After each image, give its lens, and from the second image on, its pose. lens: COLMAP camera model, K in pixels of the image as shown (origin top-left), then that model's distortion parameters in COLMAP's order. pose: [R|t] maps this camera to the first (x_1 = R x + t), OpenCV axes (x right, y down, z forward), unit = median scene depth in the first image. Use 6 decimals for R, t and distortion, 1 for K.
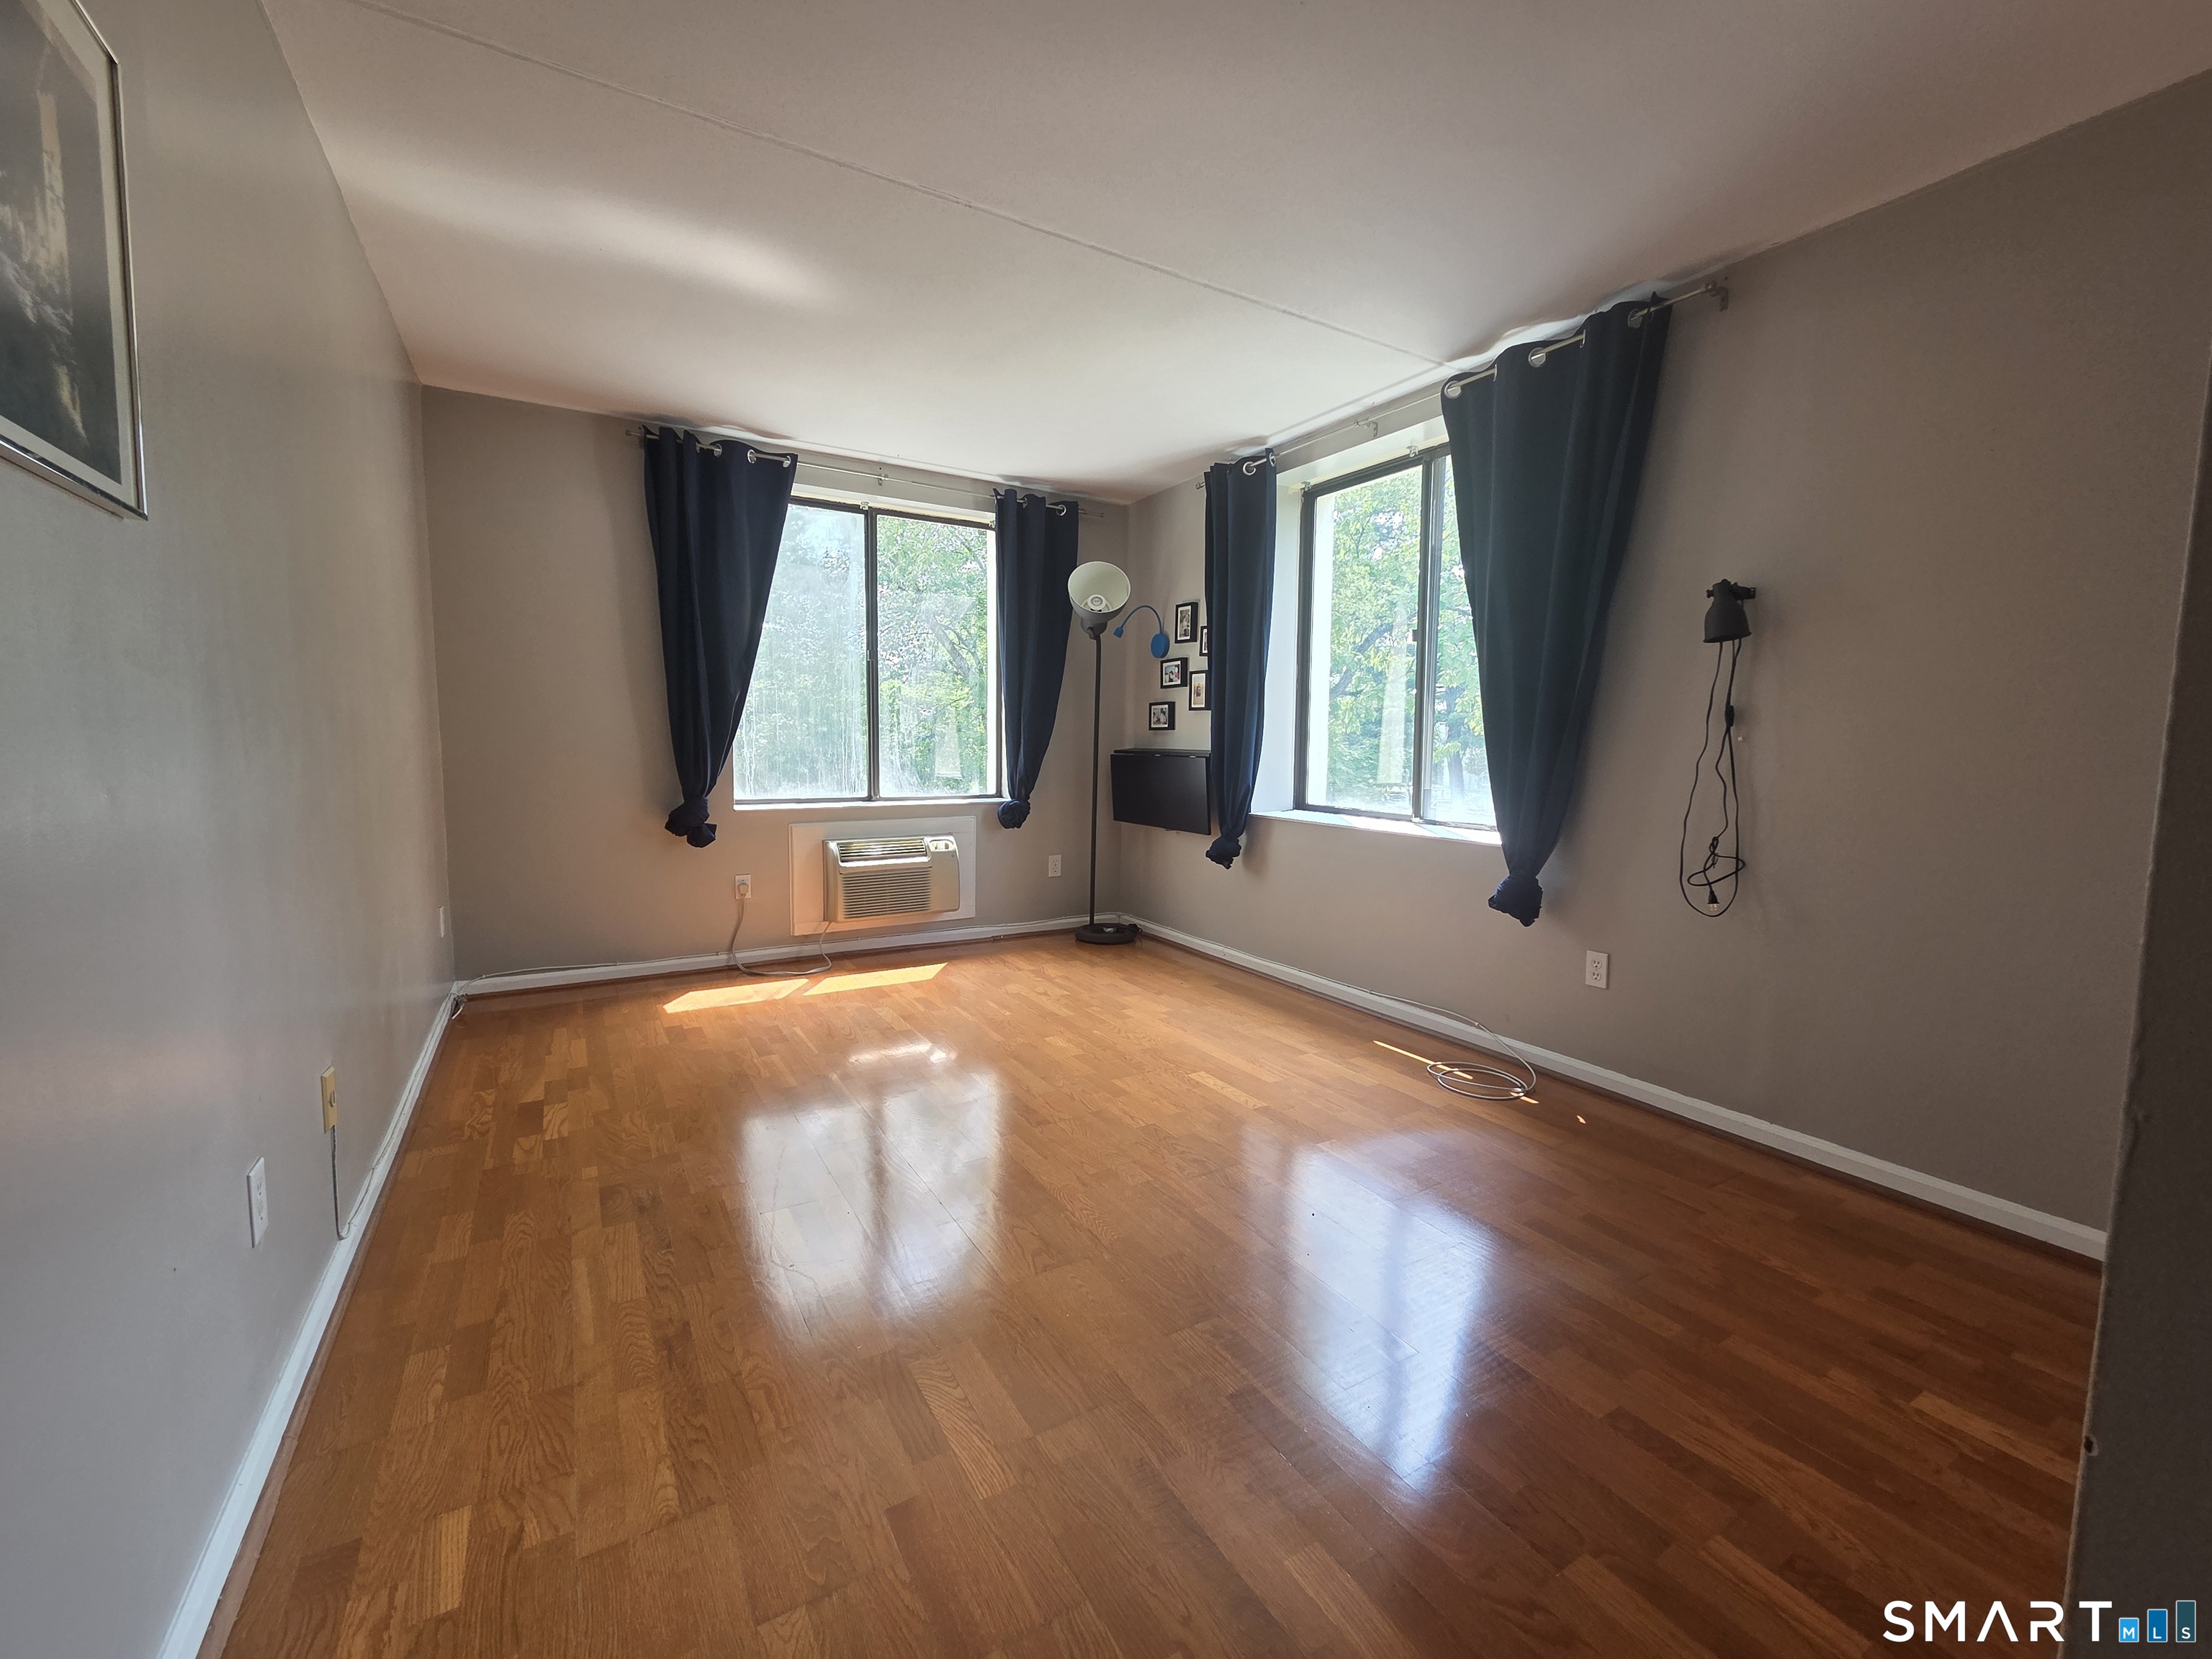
lens RADIAL K [[909.4, 0, 1104.9], [0, 909.4, 818.7], [0, 0, 1]] dist [0.001868, 0.000318]
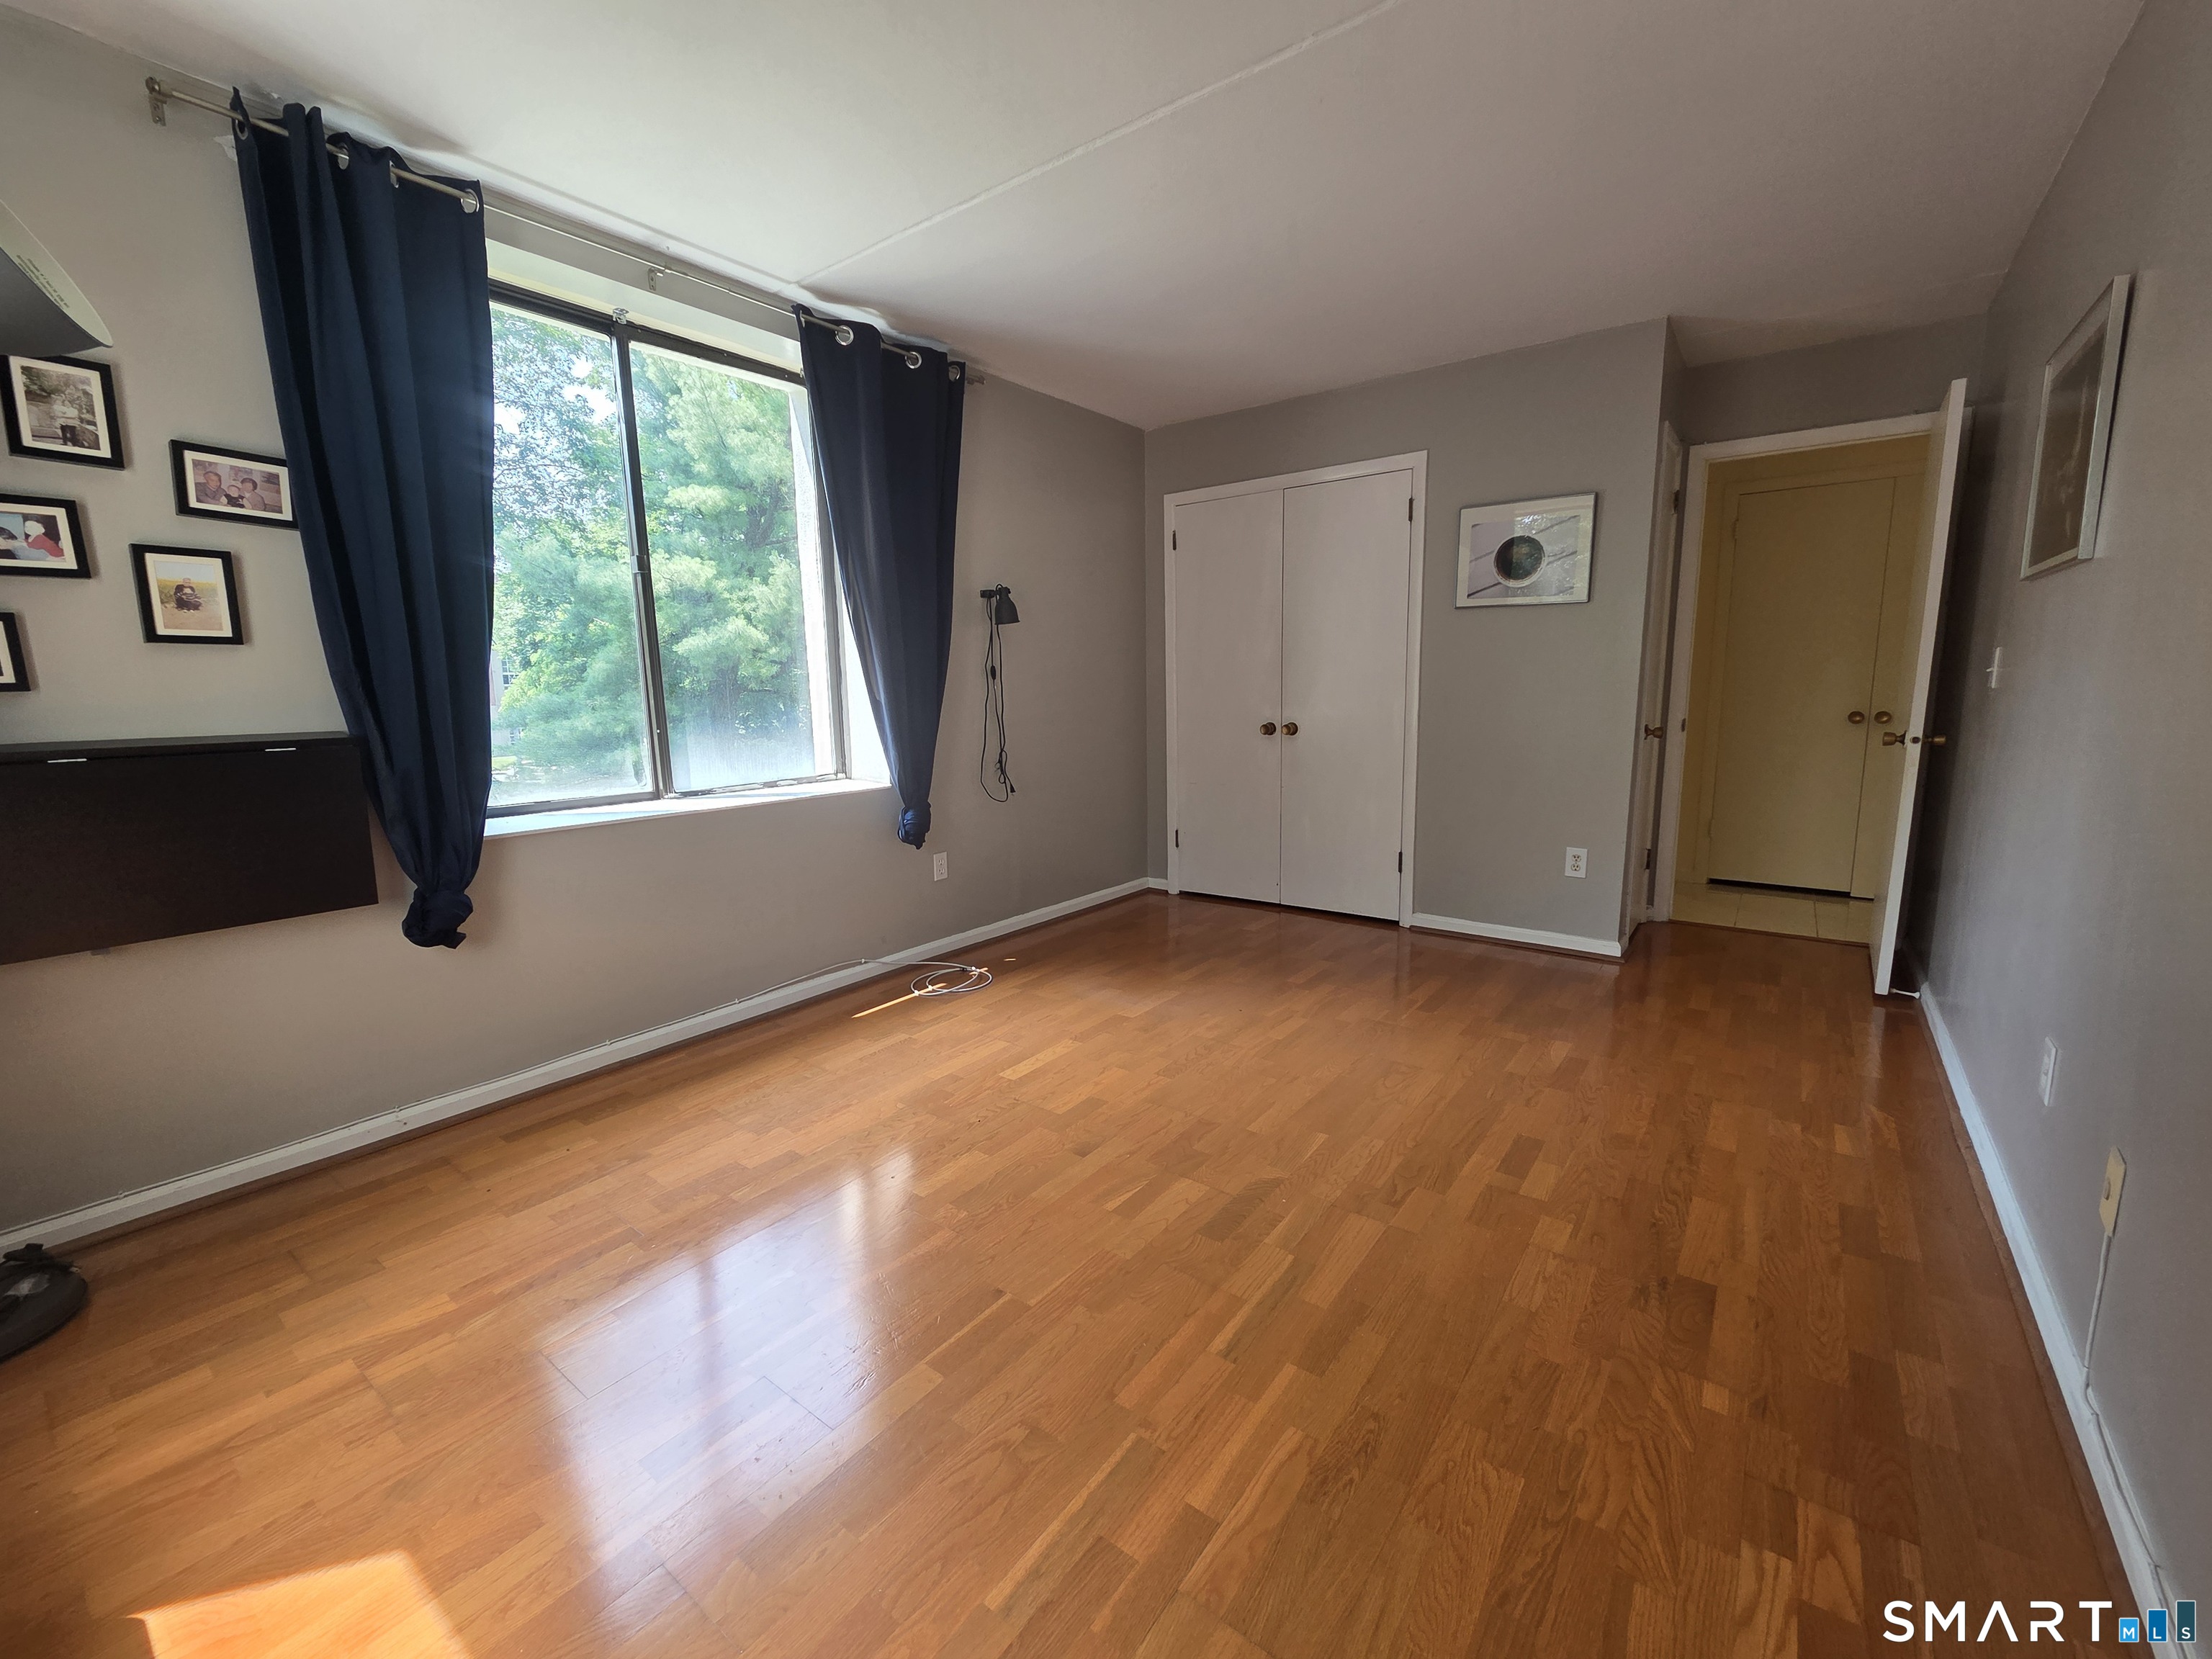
lens RADIAL K [[909.4, 0, 1107.1], [0, 909.4, 822.2], [0, 0, 1]] dist [0.001868, 0.000318]
pose [[-0.376797, -0.146195, 0.914686, -0.716381], [0.093766, 0.976375, 0.194680, -0.125016], [-0.921538, 0.159122, -0.354187, 1.198254]]
